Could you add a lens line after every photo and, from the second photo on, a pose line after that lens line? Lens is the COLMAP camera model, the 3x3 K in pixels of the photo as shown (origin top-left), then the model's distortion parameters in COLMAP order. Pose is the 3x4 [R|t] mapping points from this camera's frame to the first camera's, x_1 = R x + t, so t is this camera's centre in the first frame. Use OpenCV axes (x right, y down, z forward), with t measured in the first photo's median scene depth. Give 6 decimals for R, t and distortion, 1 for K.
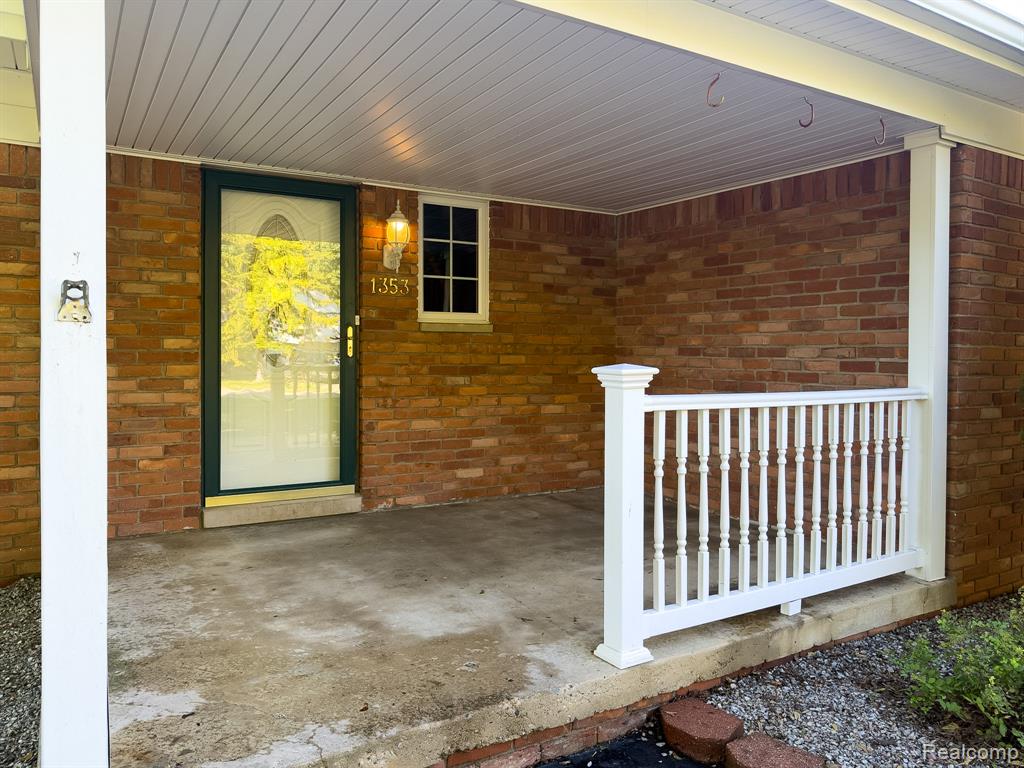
lens RADIAL K [[736.6, 0, 513.3], [0, 736.6, 350.5], [0, 0, 1]] dist [-0.000335, -0.004991]
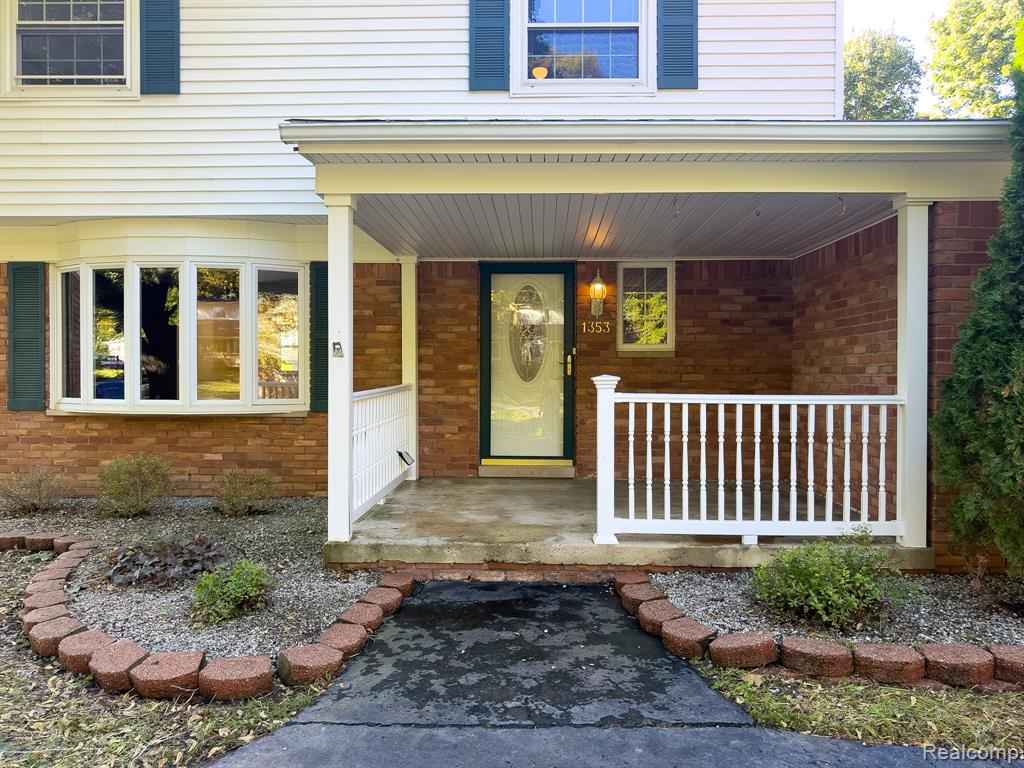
lens RADIAL K [[736.6, 0, 513.3], [0, 736.6, 350.5], [0, 0, 1]] dist [-0.000335, -0.004991]
pose [[0.833222, -0.022027, -0.552499, 0.562032], [0.002227, 0.999332, -0.036481, 0.014092], [0.552934, 0.029166, 0.832715, -0.354528]]
